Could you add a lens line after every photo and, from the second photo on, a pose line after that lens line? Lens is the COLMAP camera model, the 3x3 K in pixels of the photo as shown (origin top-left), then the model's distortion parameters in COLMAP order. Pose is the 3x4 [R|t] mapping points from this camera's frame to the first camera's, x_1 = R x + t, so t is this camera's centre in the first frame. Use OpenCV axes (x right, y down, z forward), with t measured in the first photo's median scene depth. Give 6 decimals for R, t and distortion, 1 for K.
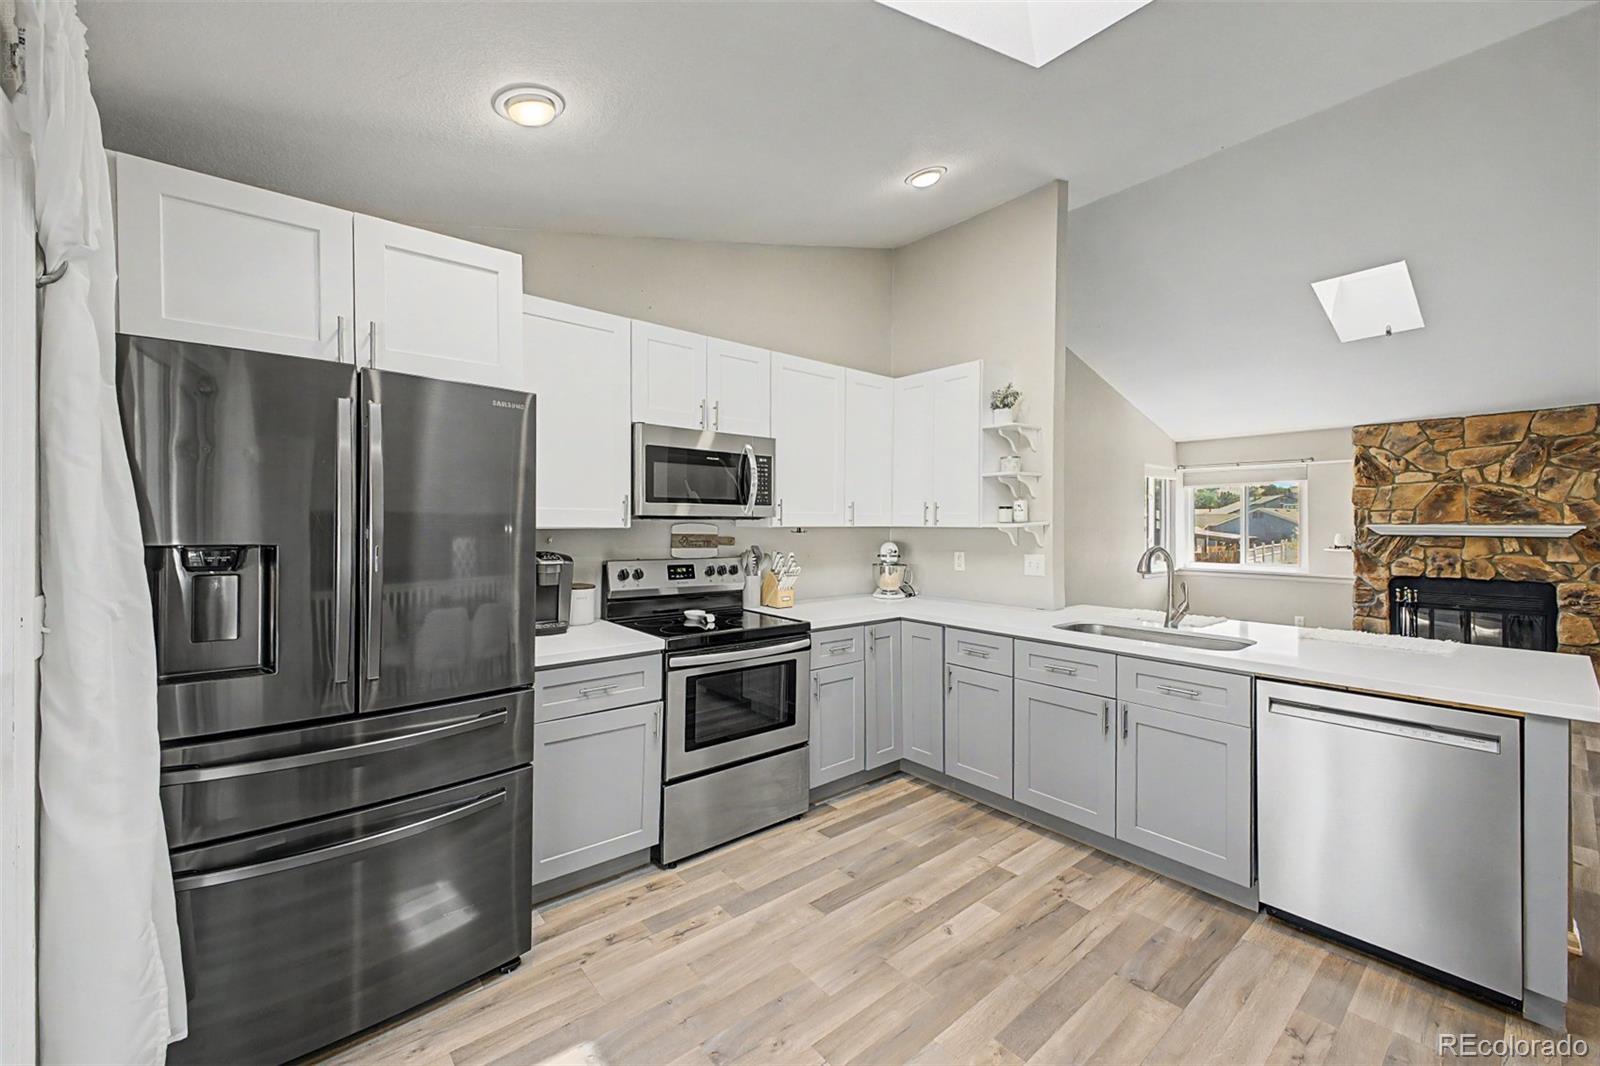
lens RADIAL K [[630.9, 0, 801.8], [0, 630.9, 523.9], [0, 0, 1]] dist [0.021044, -0.006684]
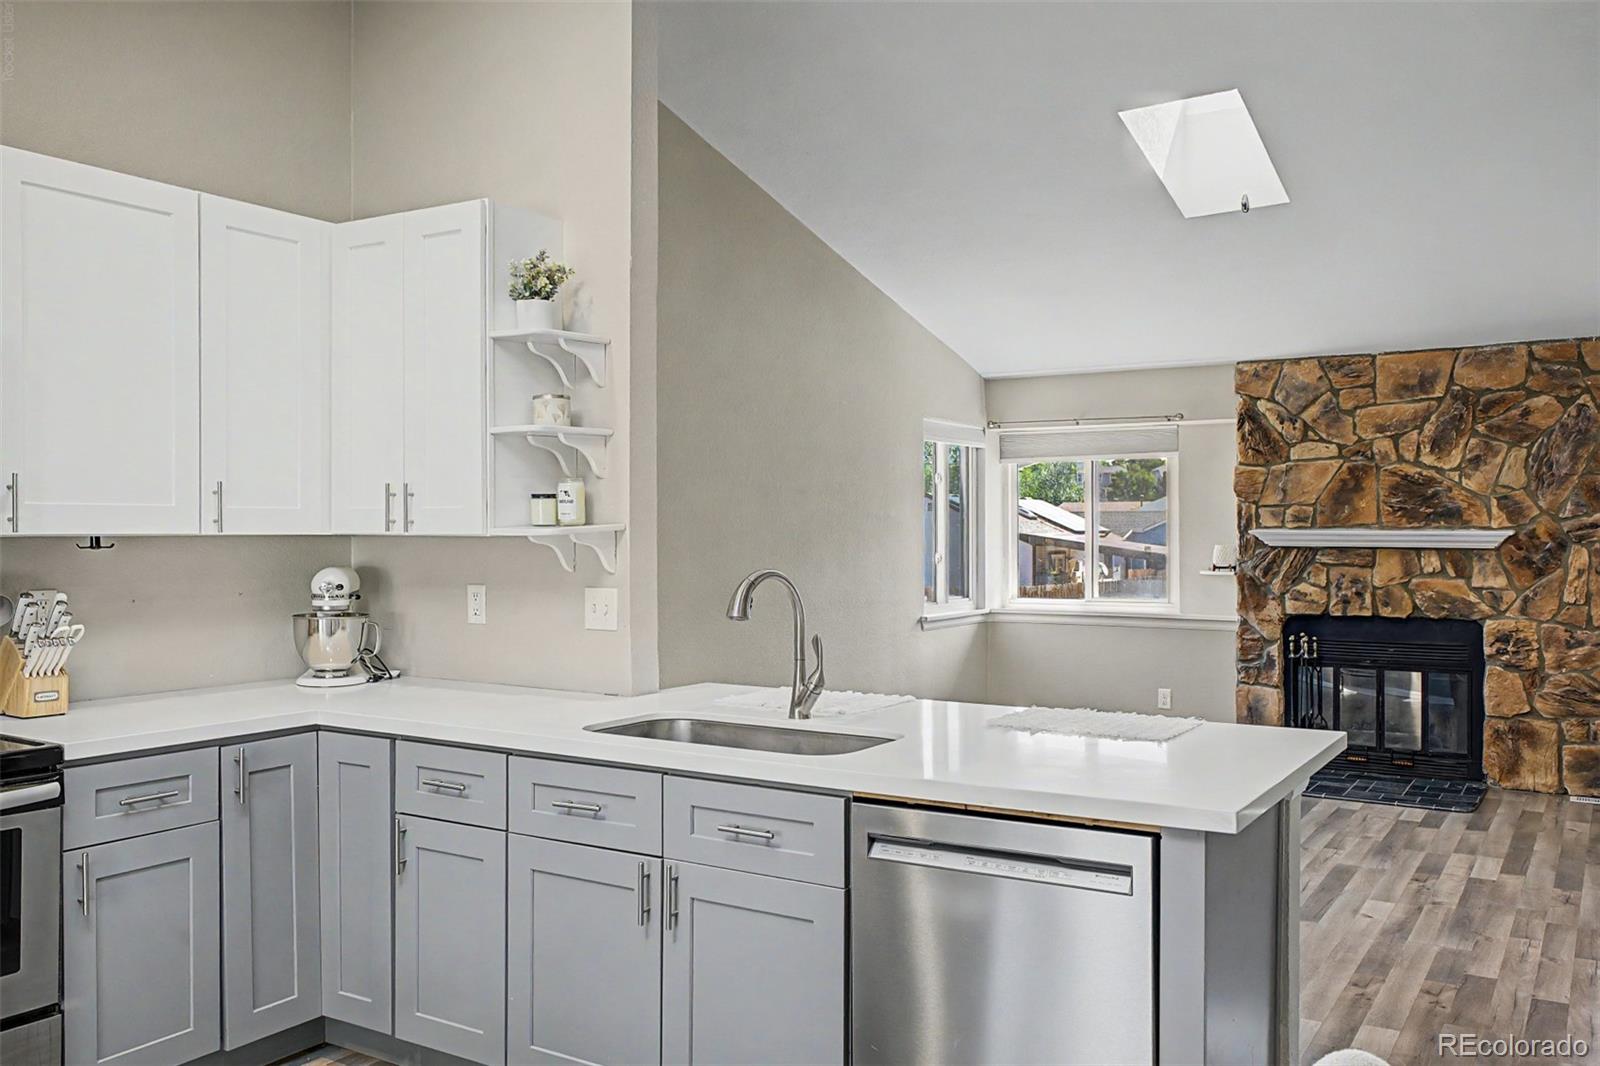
lens RADIAL K [[1323.7, 0, 803.7], [0, 1323.7, 533.2], [0, 0, 1]] dist [-0.004315, 0.008780]
pose [[0.951322, -0.002595, 0.308188, 0.126266], [0.001827, 0.999994, 0.002779, 0.000648], [-0.308194, -0.002081, 0.951321, -0.042554]]
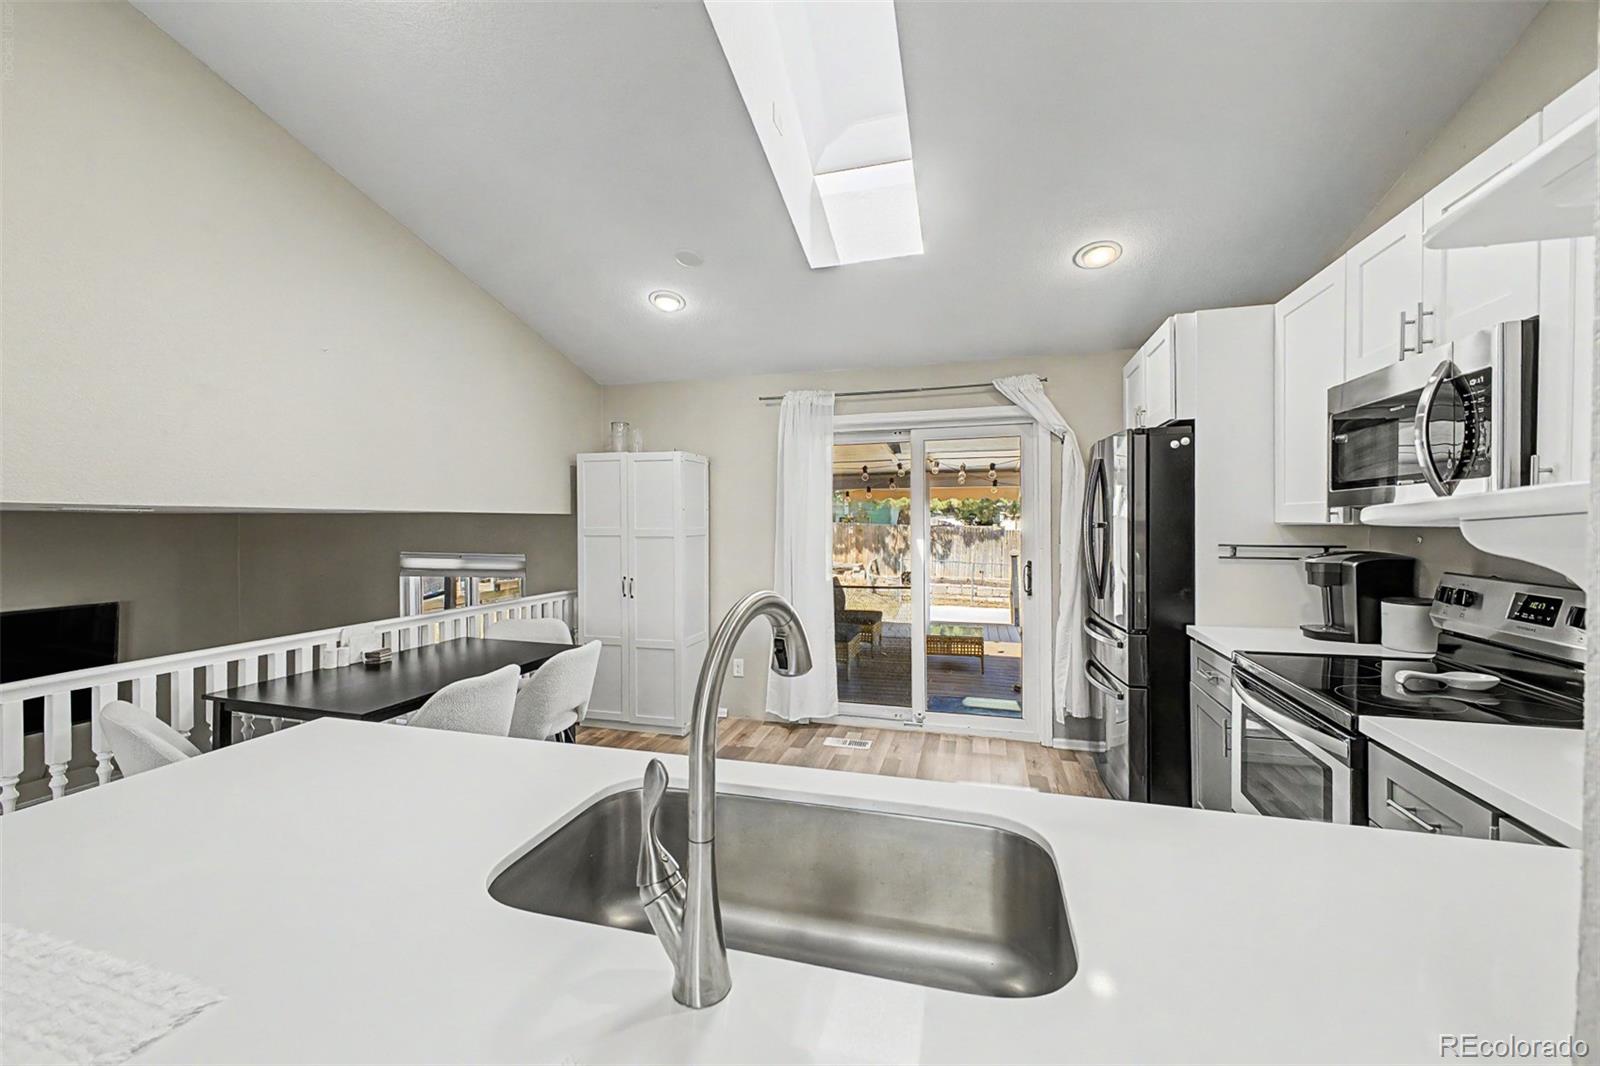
lens RADIAL K [[644.0, 0, 799.9], [0, 644.0, 525.6], [0, 0, 1]] dist [0.037467, -0.018227]
pose [[-0.830191, 0.000805, -0.557479, 0.367494], [-0.003380, 0.999973, 0.006478, 0.002807], [0.557469, 0.007263, -0.830166, 0.652739]]
